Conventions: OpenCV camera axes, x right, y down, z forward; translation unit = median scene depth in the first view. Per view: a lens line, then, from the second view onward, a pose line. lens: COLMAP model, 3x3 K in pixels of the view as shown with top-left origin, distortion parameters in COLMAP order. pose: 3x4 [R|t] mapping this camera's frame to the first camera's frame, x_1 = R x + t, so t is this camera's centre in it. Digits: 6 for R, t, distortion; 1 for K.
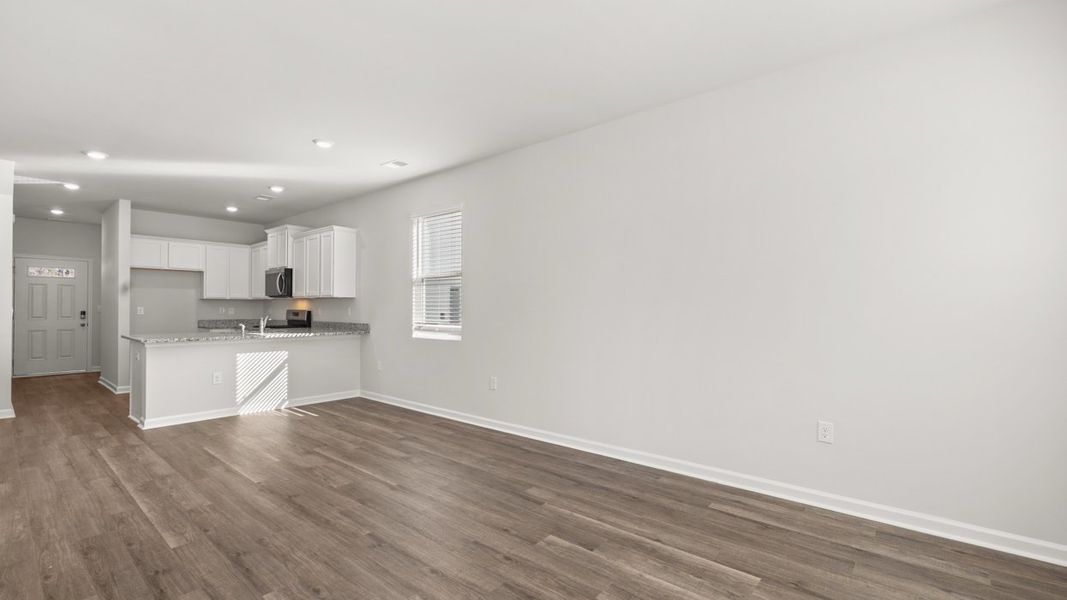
lens RADIAL K [[452.0, 0, 530.9], [0, 452.0, 306.9], [0, 0, 1]] dist [-0.002074, -0.000305]
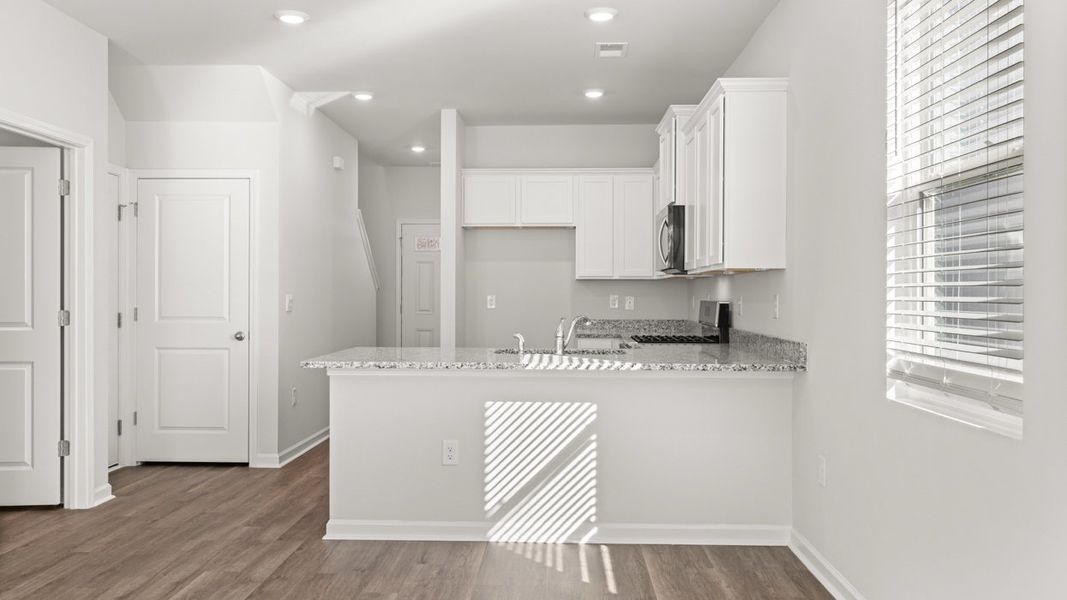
lens RADIAL K [[851.7, 0, 533.5], [0, 851.7, 300.0], [0, 0, 1]] dist [0.002283, 0.000995]
pose [[0.622053, 0.003843, -0.782965, 0.021441], [0.000906, 0.999984, 0.005628, 0.000530], [0.782974, -0.004210, 0.622040, 0.429692]]
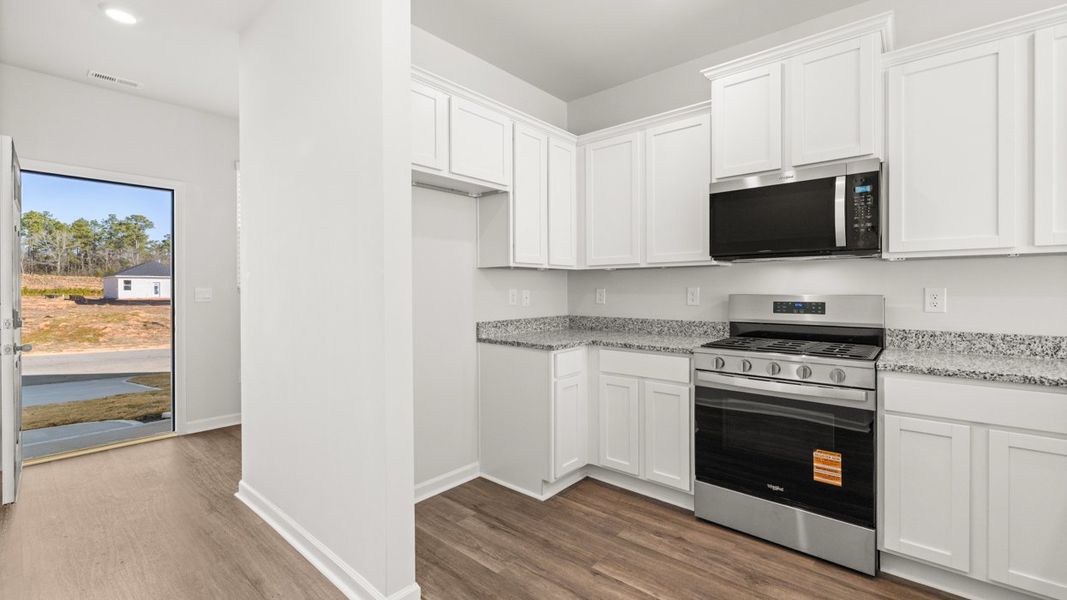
lens RADIAL K [[471.4, 0, 532.9], [0, 471.4, 289.8], [0, 0, 1]] dist [0.000337, -0.000057]
pose [[0.999845, -0.003967, -0.017169, -0.863808], [0.004060, 0.999977, 0.005397, -0.000632], [0.017147, -0.005466, 0.999838, 0.758052]]
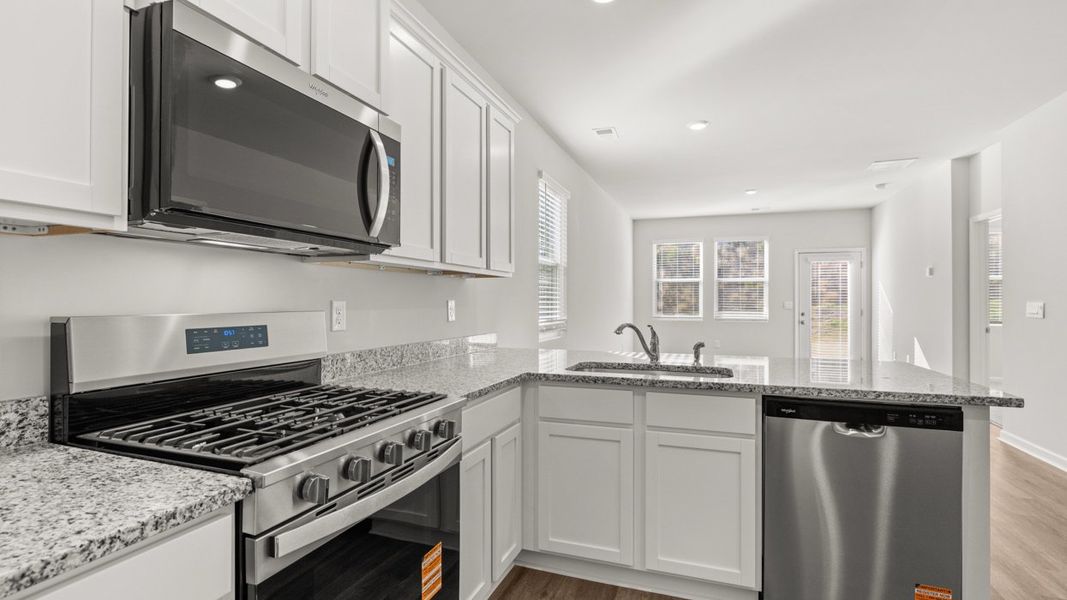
lens RADIAL K [[515.2, 0, 531.2], [0, 515.2, 302.0], [0, 0, 1]] dist [-0.001467, -0.000300]
pose [[-0.353980, -0.009286, 0.935207, -0.904627], [-0.012842, 0.999905, 0.005068, -0.001001], [-0.935165, -0.010216, -0.354066, 1.153459]]
